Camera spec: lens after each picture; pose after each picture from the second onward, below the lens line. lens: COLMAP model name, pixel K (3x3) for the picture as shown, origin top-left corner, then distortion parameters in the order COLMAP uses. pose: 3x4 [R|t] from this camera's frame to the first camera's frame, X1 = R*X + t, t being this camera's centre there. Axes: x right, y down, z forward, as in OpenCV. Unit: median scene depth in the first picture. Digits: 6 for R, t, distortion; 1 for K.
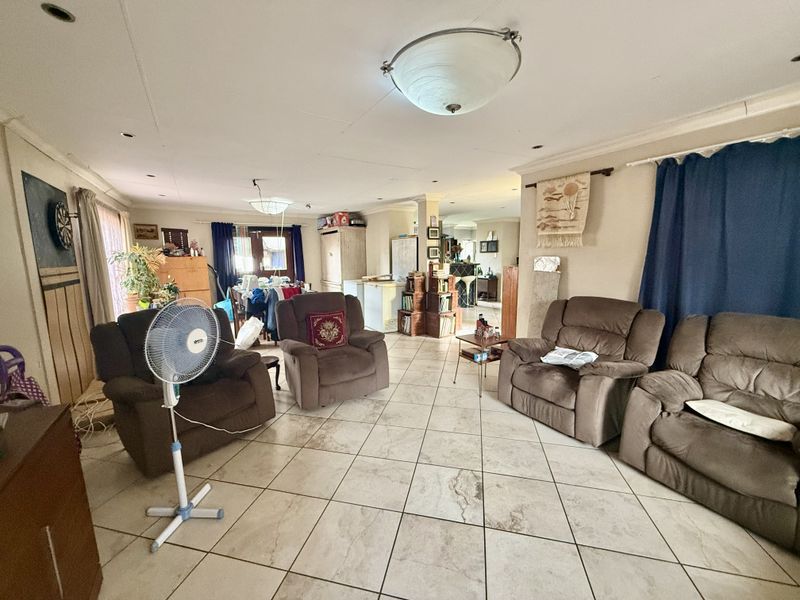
lens RADIAL K [[319.1, 0, 401.3], [0, 319.1, 300.2], [0, 0, 1]] dist [0.000054, 0.000224]
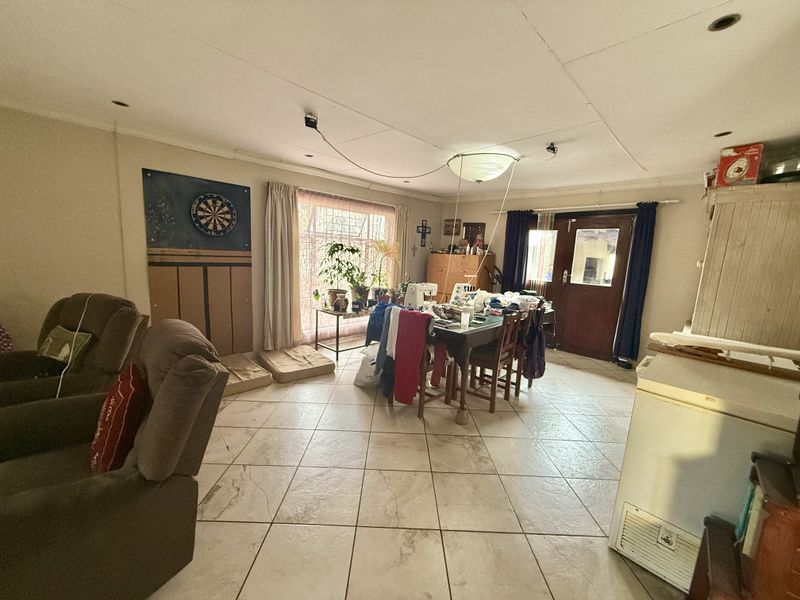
lens RADIAL K [[319.1, 0, 399.9], [0, 319.1, 301.9], [0, 0, 1]] dist [0.000054, 0.000224]
pose [[0.216785, 0.172271, -0.960899, 0.112365], [-0.187217, 0.973373, 0.132270, -0.089742], [0.958099, 0.151223, 0.243265, 0.616802]]
